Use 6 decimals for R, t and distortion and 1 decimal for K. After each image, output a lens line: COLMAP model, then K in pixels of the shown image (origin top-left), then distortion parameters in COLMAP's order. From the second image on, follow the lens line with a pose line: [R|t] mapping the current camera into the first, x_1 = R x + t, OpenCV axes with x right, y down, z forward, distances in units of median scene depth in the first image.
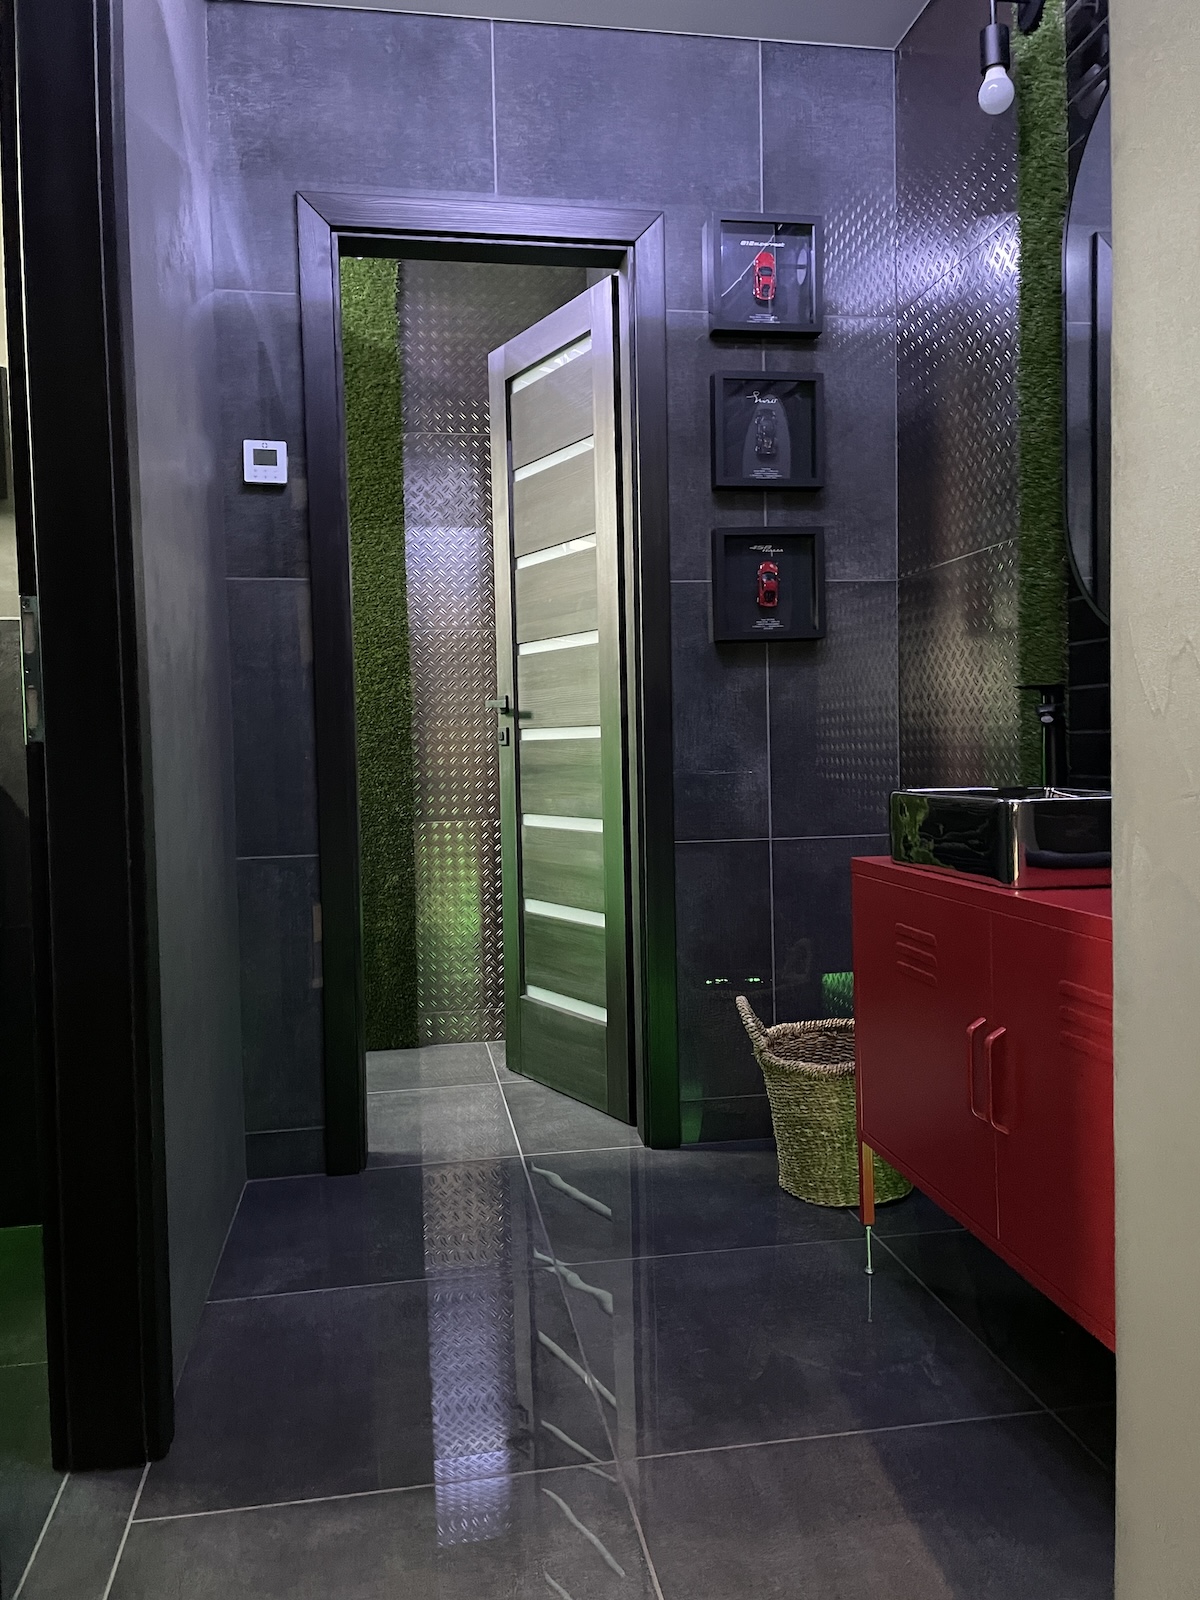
lens RADIAL K [[1209.4, 0, 599.3], [0, 1209.4, 802.6], [0, 0, 1]] dist [0.089449, -0.112366]
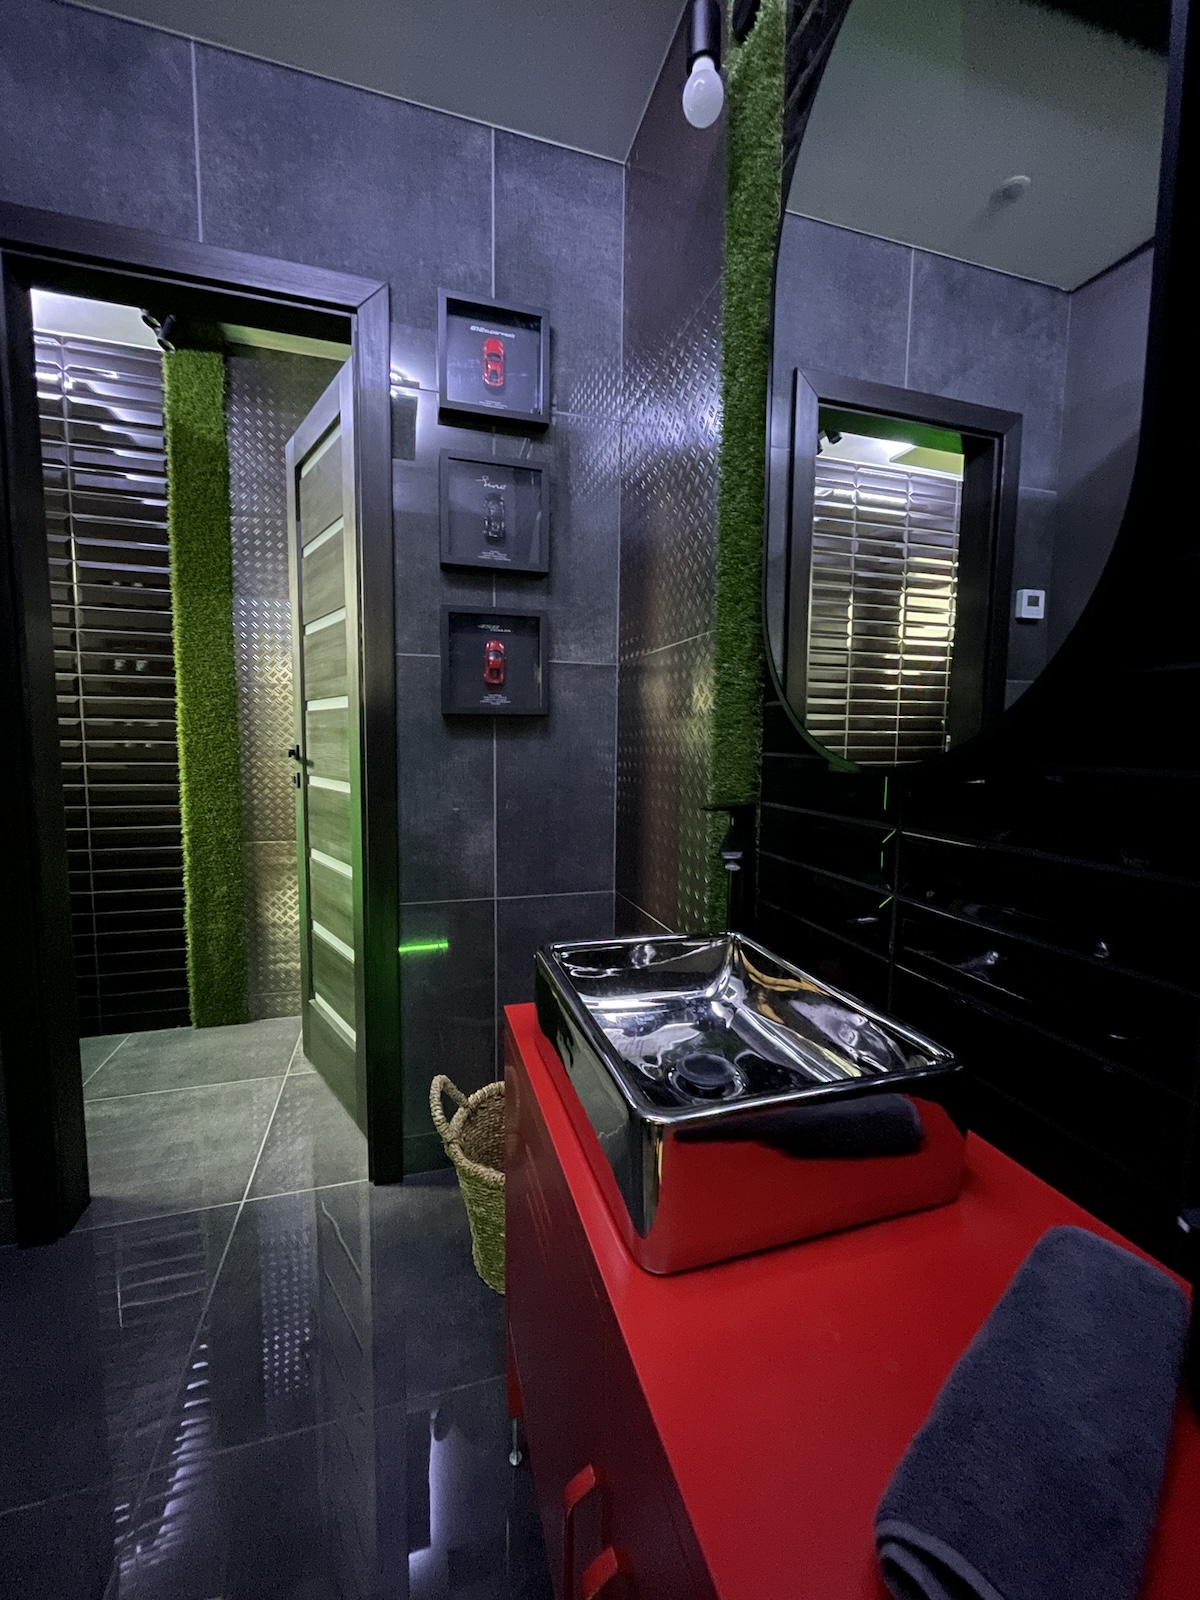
lens RADIAL K [[648.6, 0, 602.7], [0, 648.6, 806.1], [0, 0, 1]] dist [-0.004053, -0.000216]
pose [[0.990787, 0.021568, 0.133700, 0.160091], [-0.028794, 0.998213, 0.052353, -0.087262], [-0.132332, -0.055721, 0.989638, 0.424131]]
